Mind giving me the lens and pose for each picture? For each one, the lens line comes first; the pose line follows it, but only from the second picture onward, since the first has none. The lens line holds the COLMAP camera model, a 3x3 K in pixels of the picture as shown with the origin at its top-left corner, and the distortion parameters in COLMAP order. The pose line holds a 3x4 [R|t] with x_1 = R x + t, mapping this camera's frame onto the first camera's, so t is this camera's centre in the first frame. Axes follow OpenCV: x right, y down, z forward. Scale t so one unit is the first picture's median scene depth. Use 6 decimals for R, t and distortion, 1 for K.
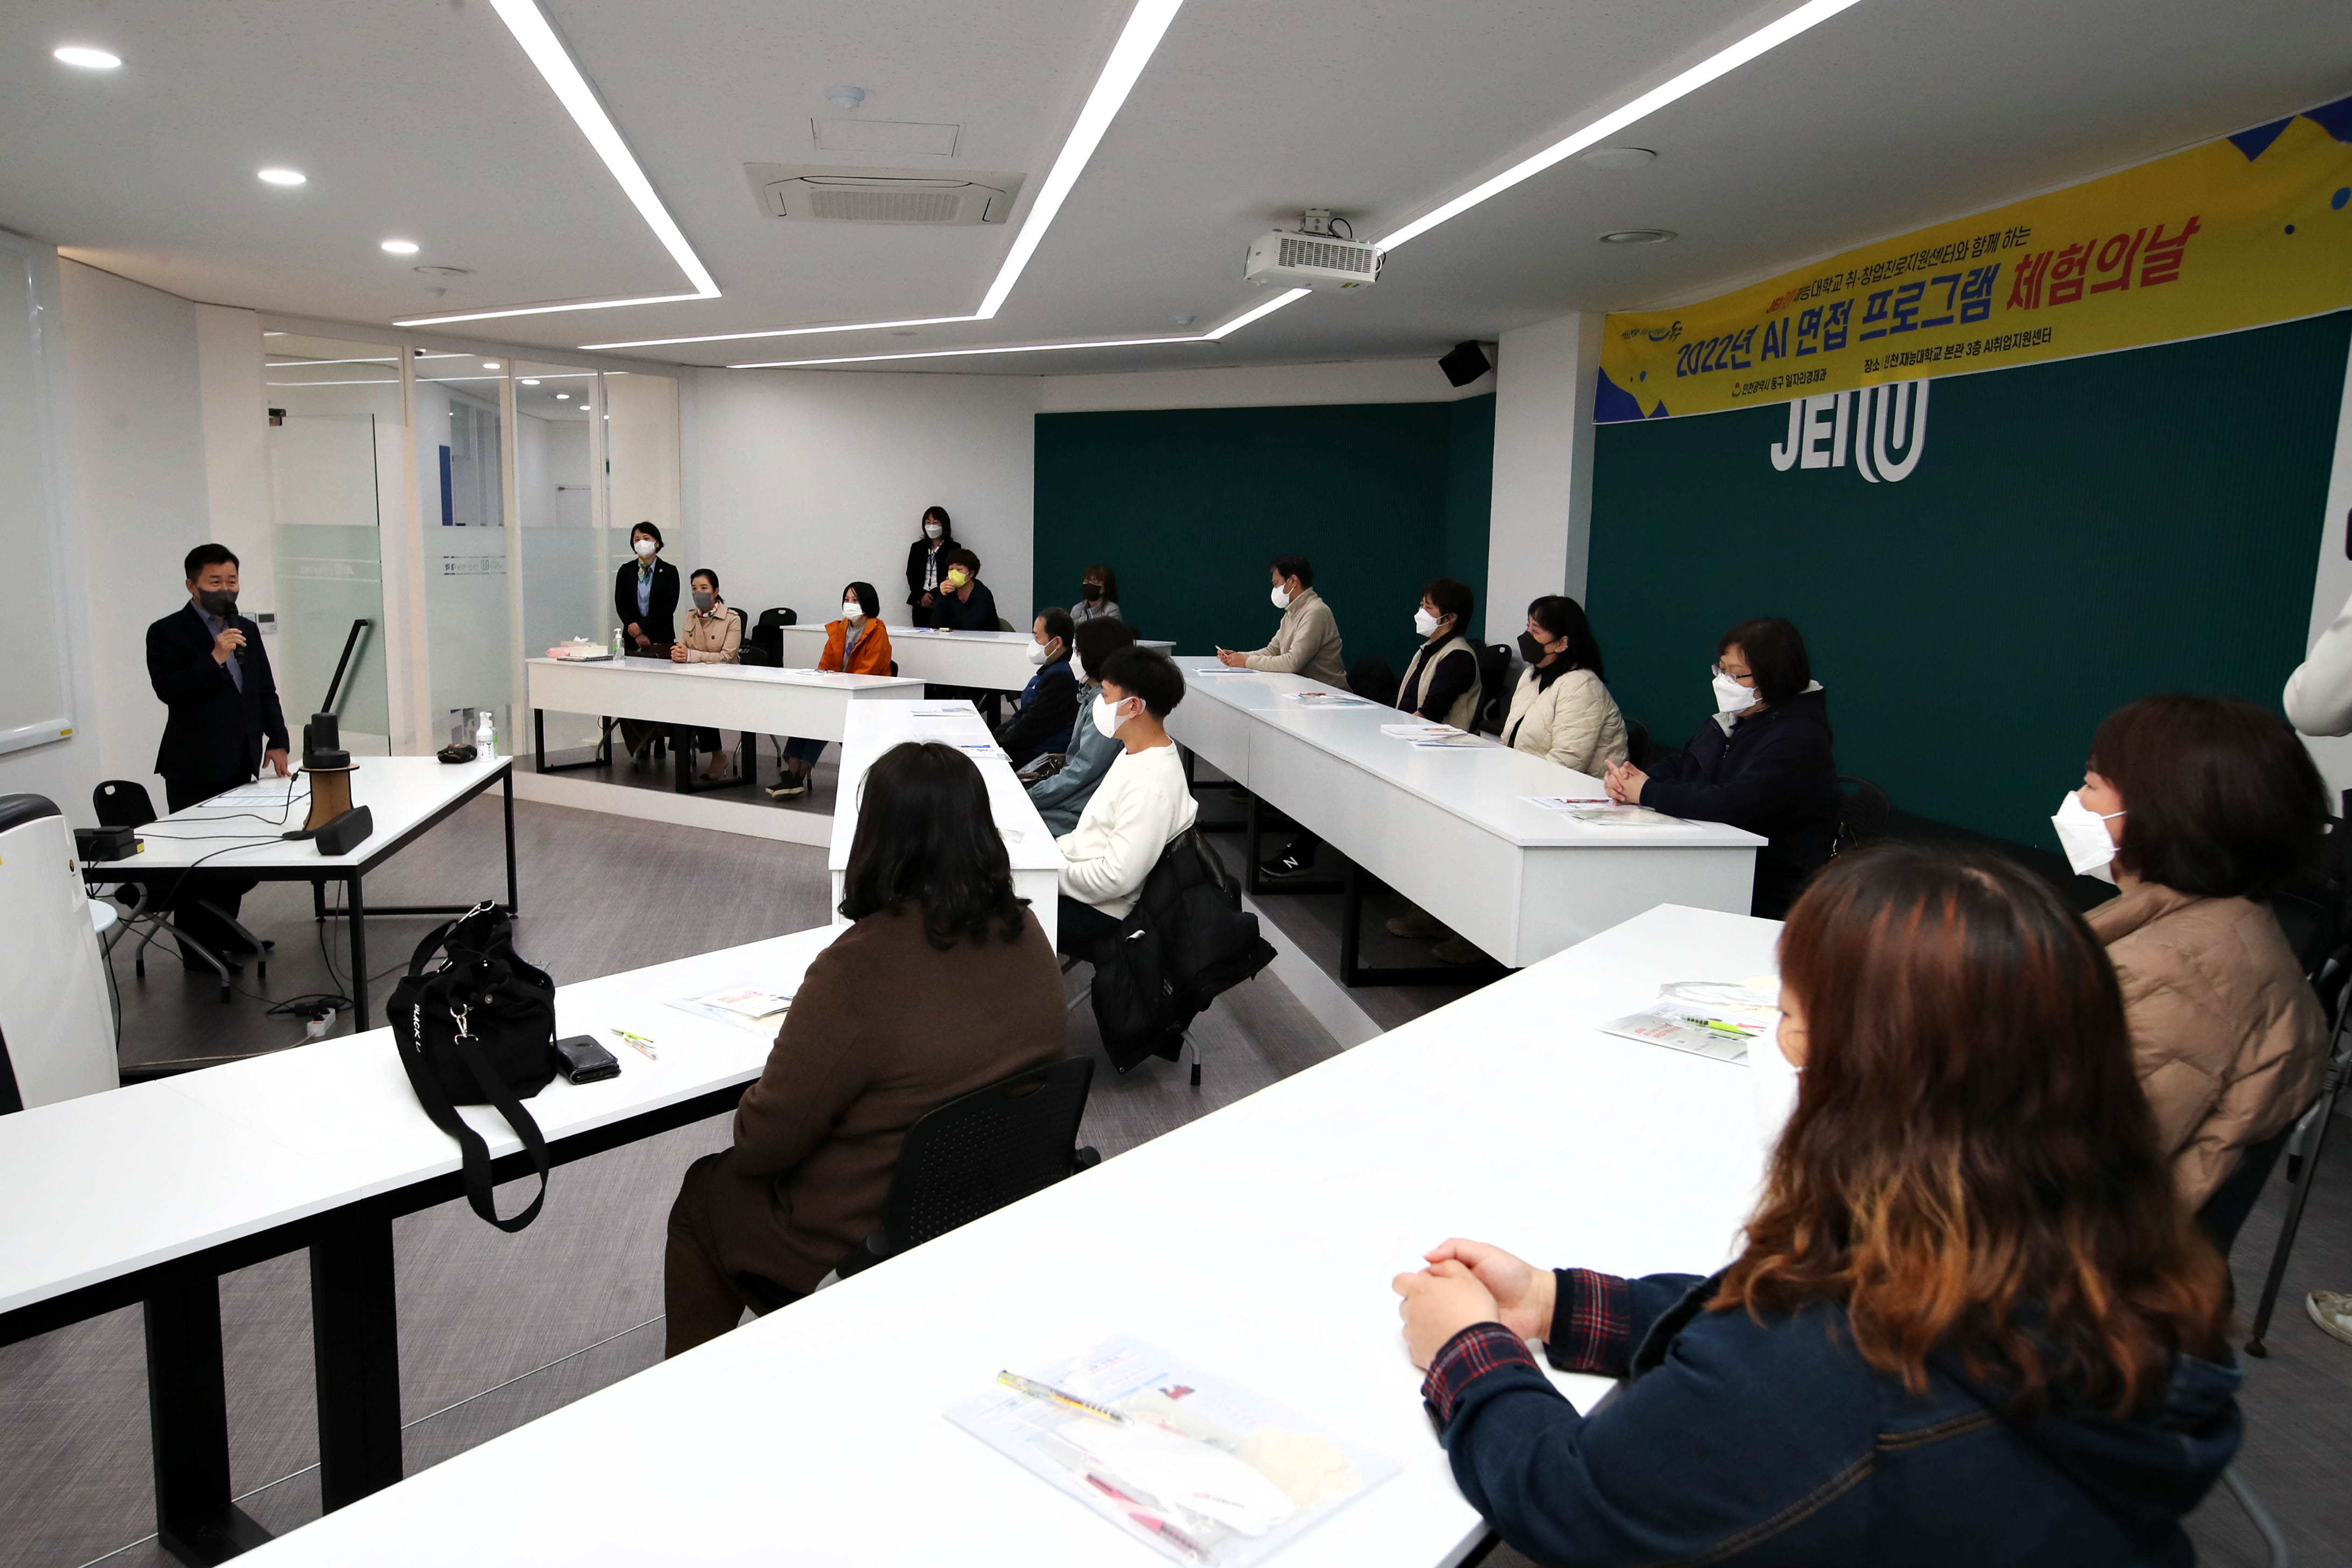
lens RADIAL K [[1634.2, 0, 1166.7], [0, 1634.2, 790.3], [0, 0, 1]] dist [0.057988, 0.004841]
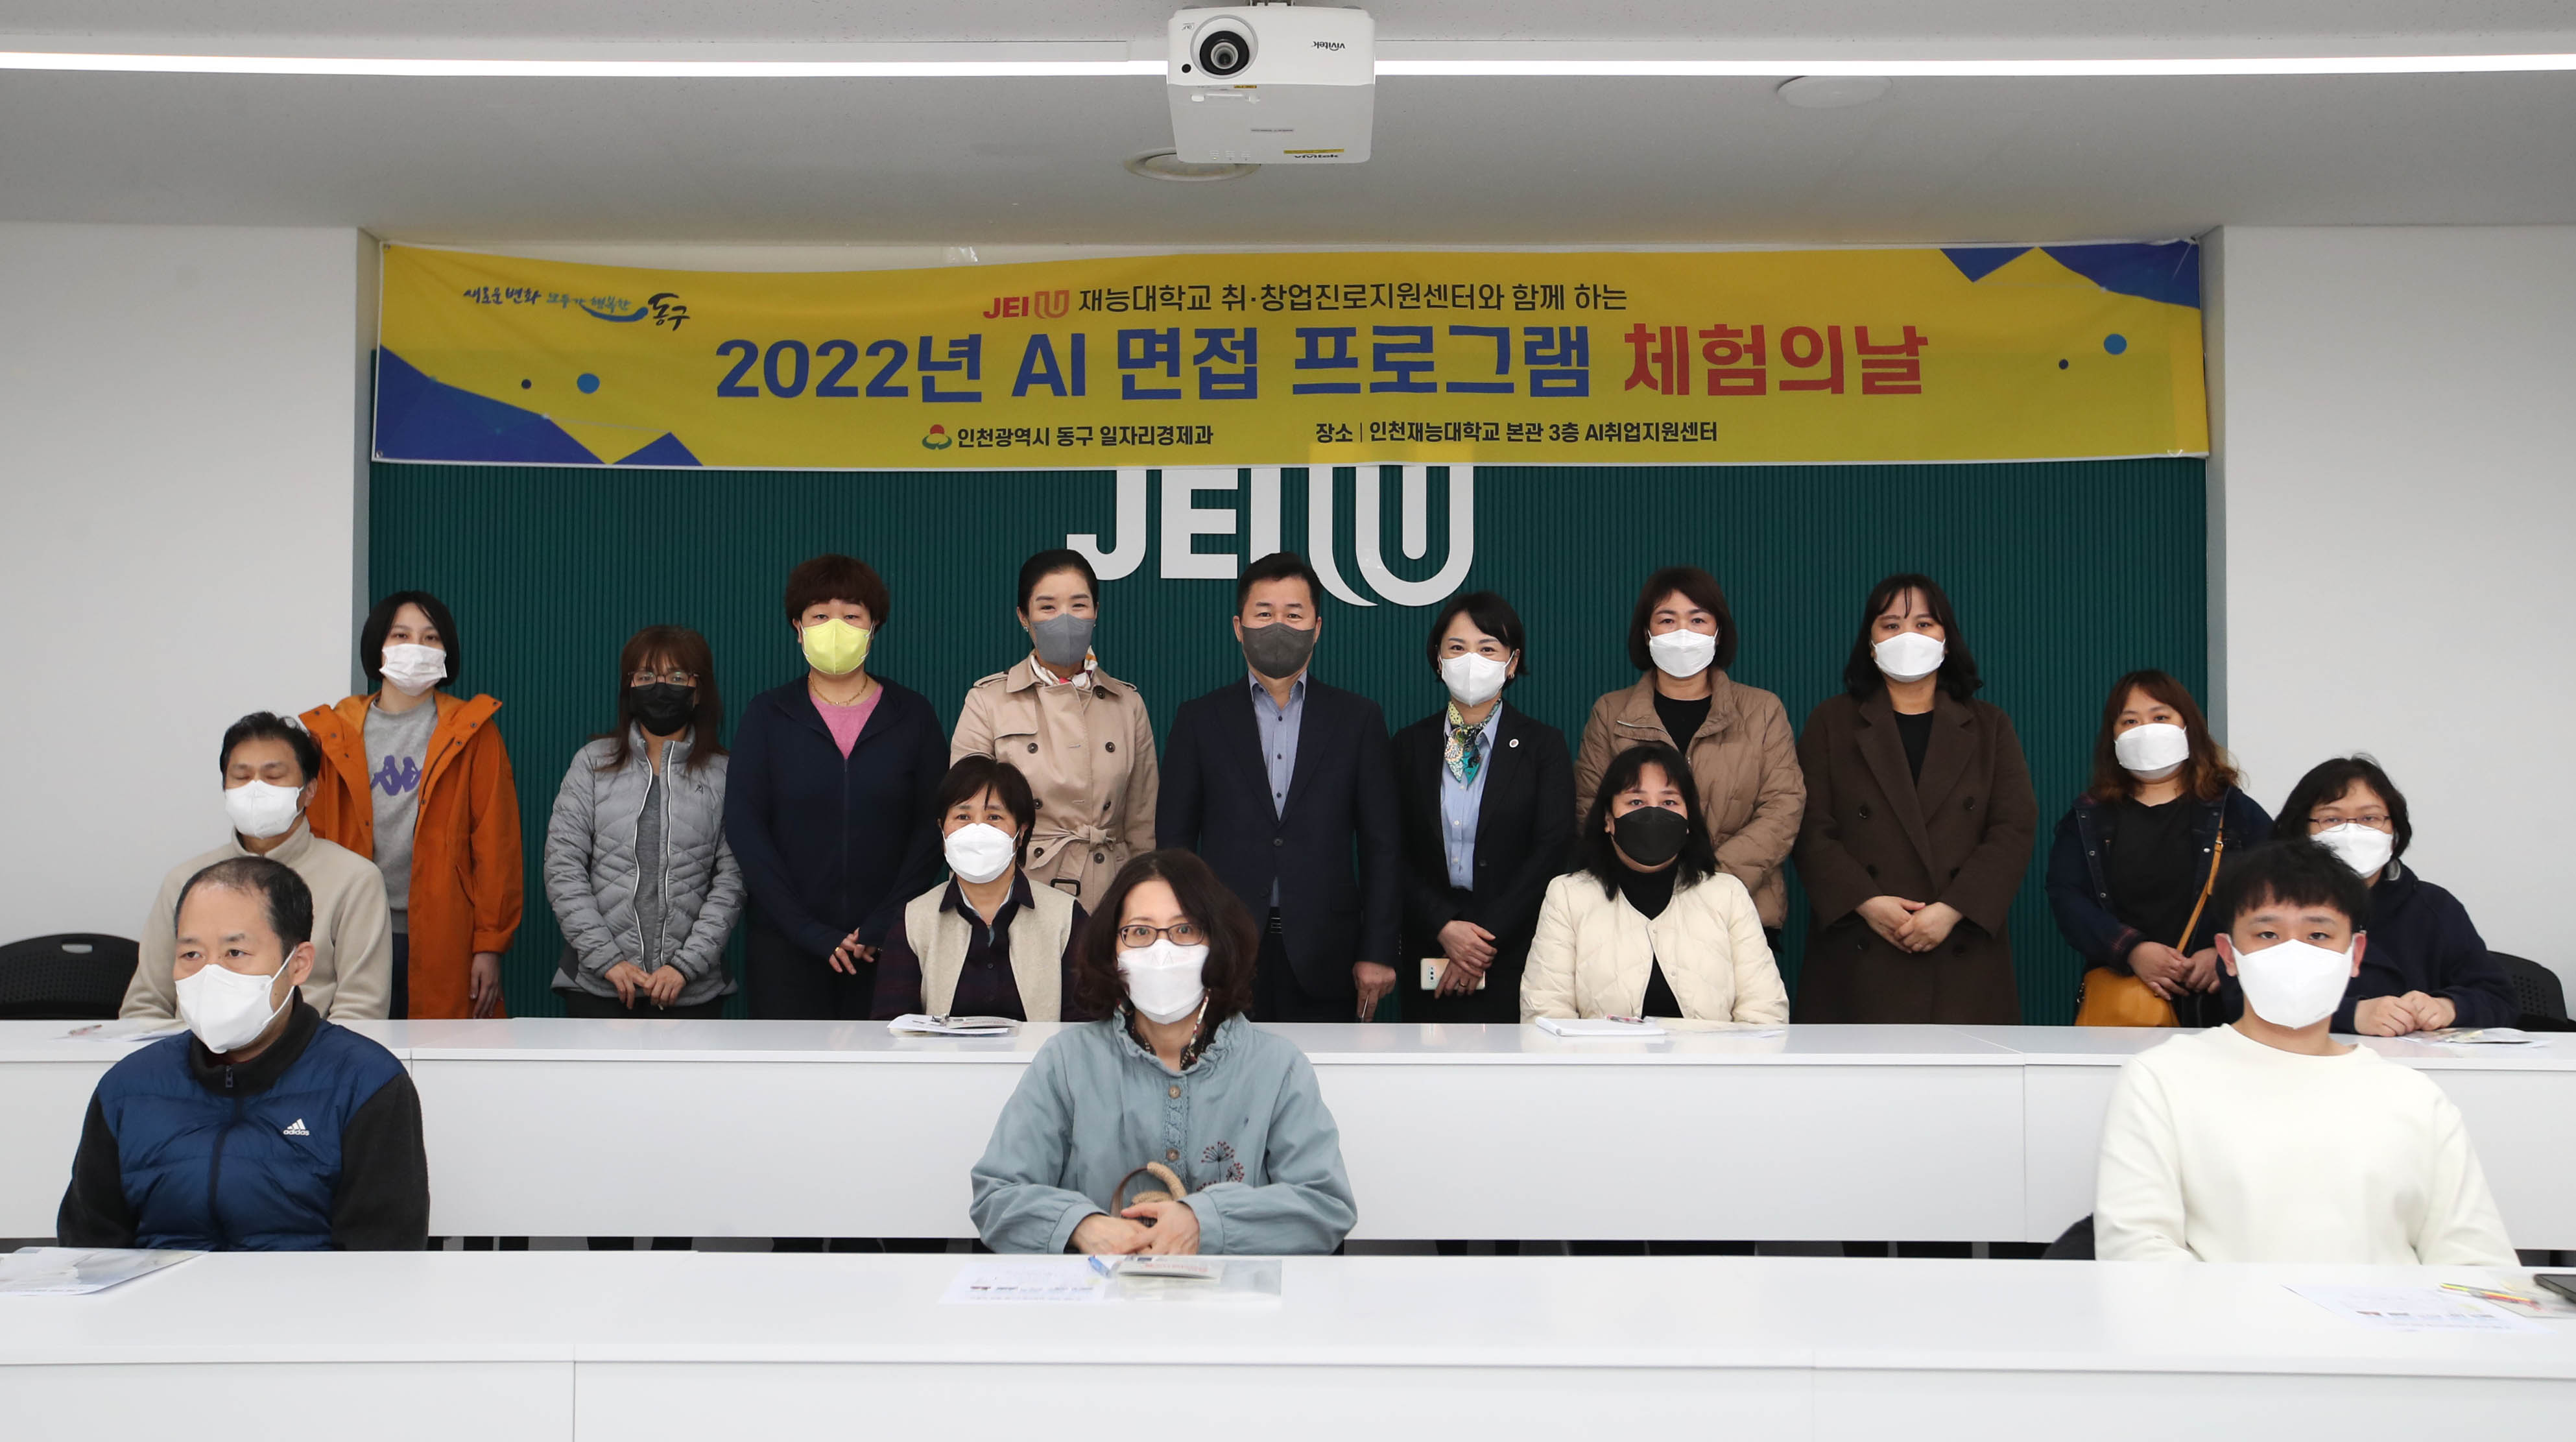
lens RADIAL K [[2744.4, 0, 1277.4], [0, 2744.4, 709.8], [0, 0, 1]] dist [0.001104, 0.000000]
pose [[0.200365, 0.002162, 0.979719, -0.660052], [0.155393, 0.987269, -0.033958, -0.112714], [-0.967319, 0.159045, 0.197479, 0.823478]]
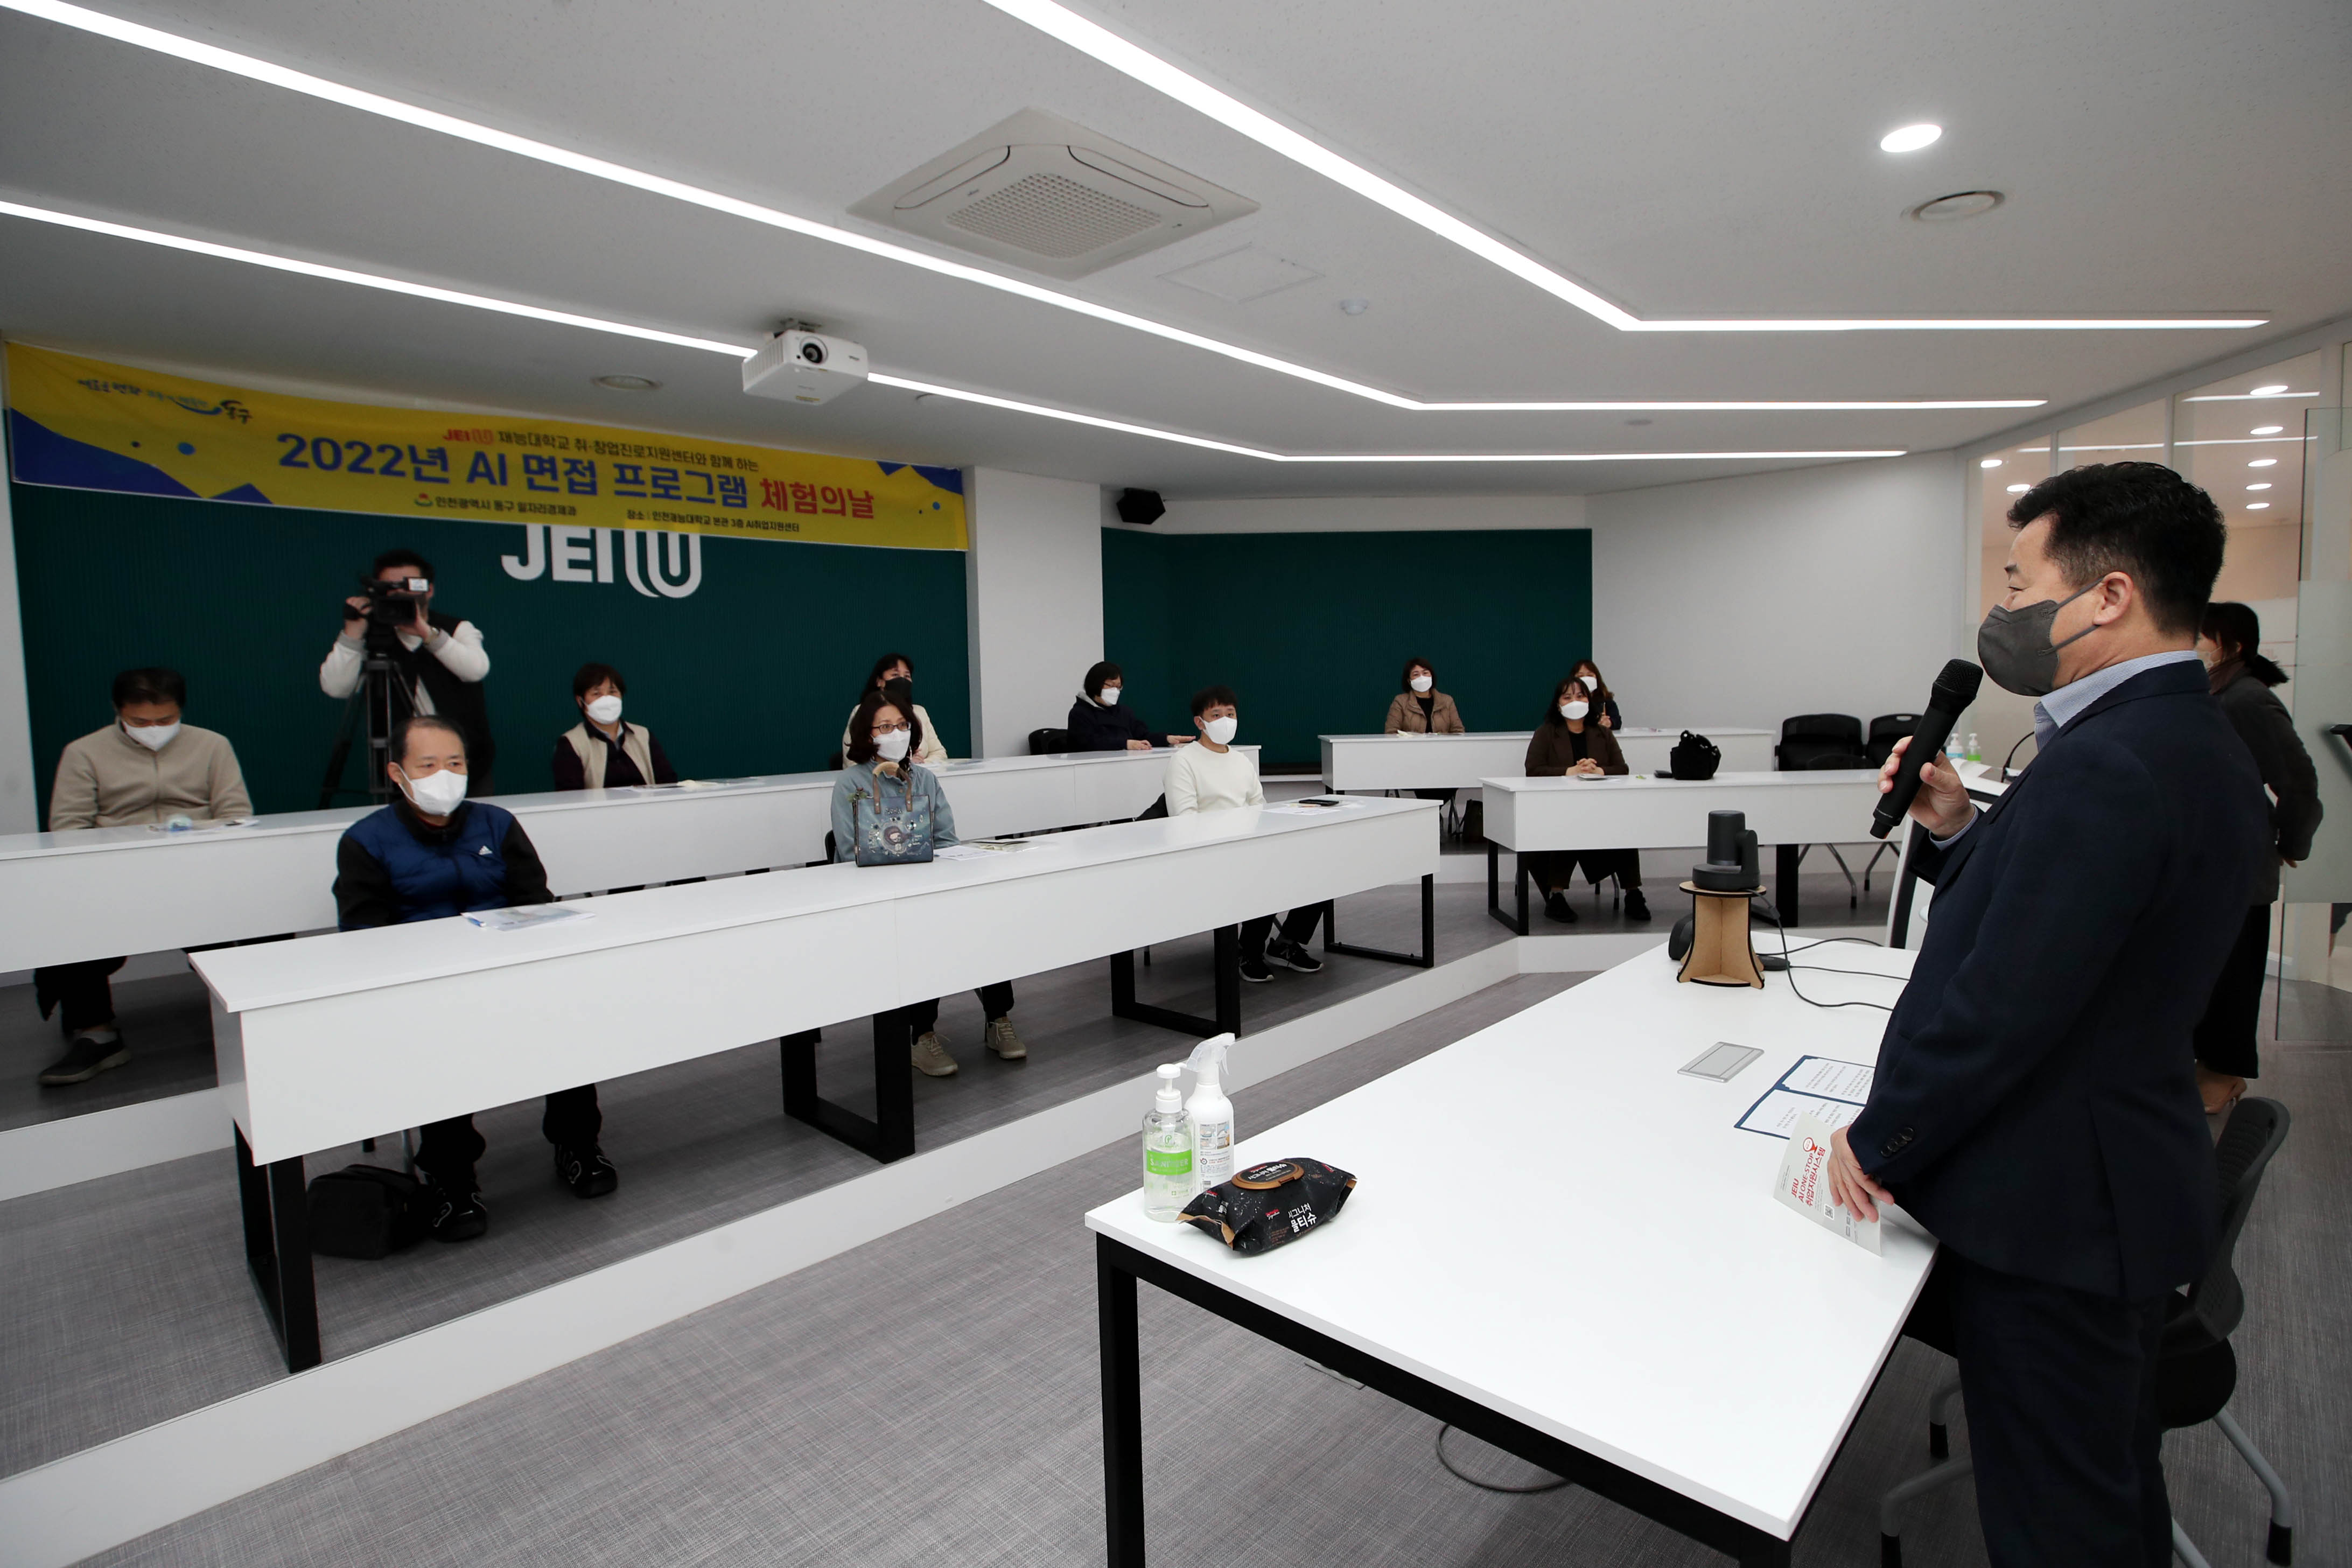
lens RADIAL K [[1188.3, 0, 1164.9], [0, 1188.3, 774.4], [0, 0, 1]] dist [-0.008530, 0.001874]
pose [[-0.581776, -0.074739, 0.809908, -0.686846], [0.135191, 0.973032, 0.186904, -0.168472], [-0.802035, 0.218229, -0.555982, 1.253722]]
